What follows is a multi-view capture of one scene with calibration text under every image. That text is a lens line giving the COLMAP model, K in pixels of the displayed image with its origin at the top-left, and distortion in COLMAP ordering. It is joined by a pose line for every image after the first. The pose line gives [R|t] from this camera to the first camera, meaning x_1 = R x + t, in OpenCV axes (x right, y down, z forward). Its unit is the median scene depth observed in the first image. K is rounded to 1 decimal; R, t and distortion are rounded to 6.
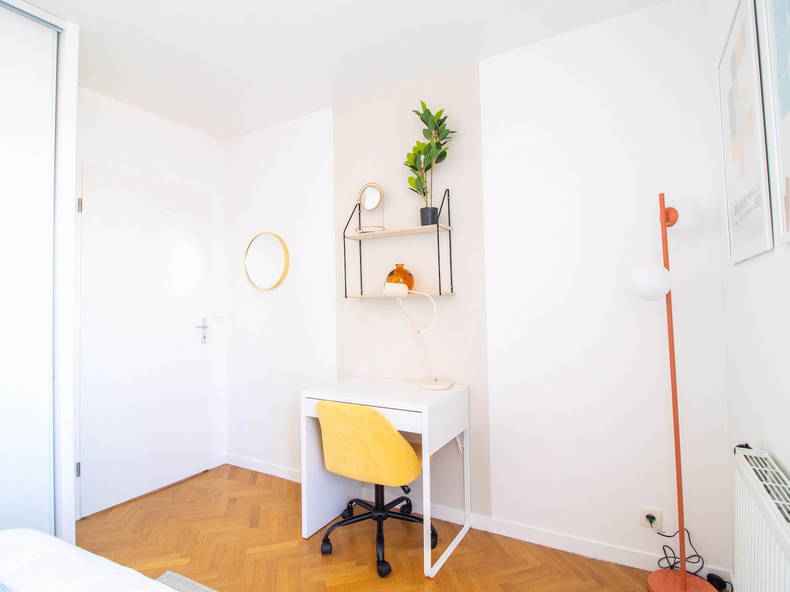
lens RADIAL K [[430.3, 0, 394.3], [0, 430.3, 290.5], [0, 0, 1]] dist [-0.013488, -0.002047]
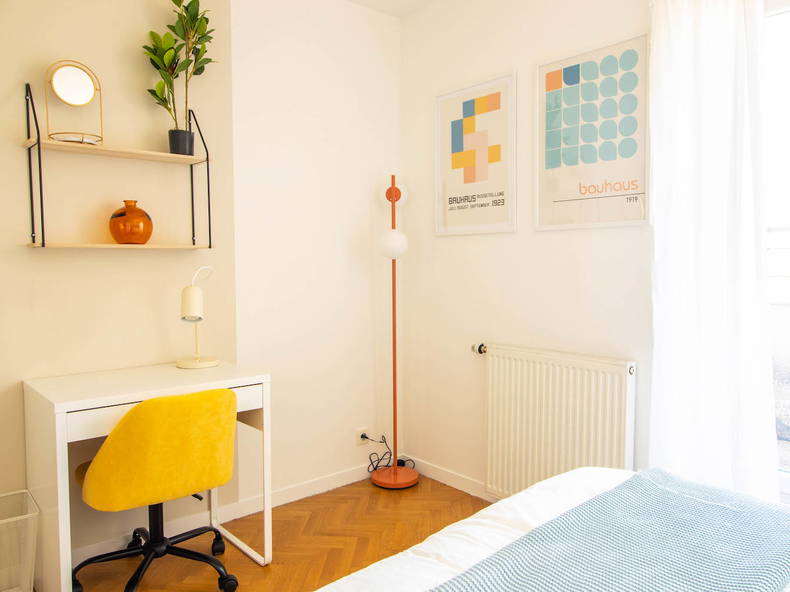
lens RADIAL K [[624.1, 0, 391.4], [0, 624.1, 296.4], [0, 0, 1]] dist [0.003050, -0.007585]
pose [[0.318183, -0.036823, 0.947314, -0.846842], [-0.033163, 0.998201, 0.049940, 0.029817], [-0.947449, -0.047306, 0.316390, 0.297884]]
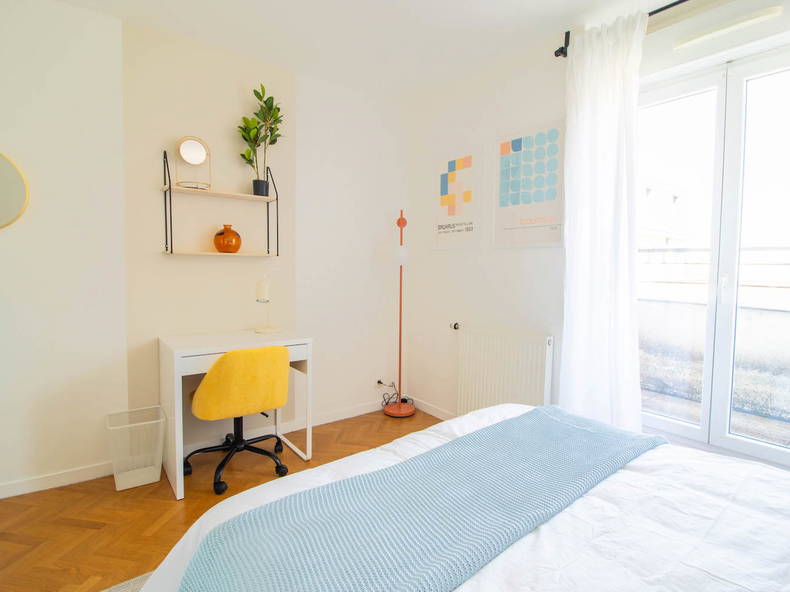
lens RADIAL K [[430.3, 0, 397.2], [0, 430.3, 293.2], [0, 0, 1]] dist [-0.013488, -0.002047]
pose [[0.375484, -0.033245, 0.926232, -0.873332], [-0.052693, 0.996974, 0.057145, 0.027457], [-0.925330, -0.070263, 0.372597, 0.203403]]
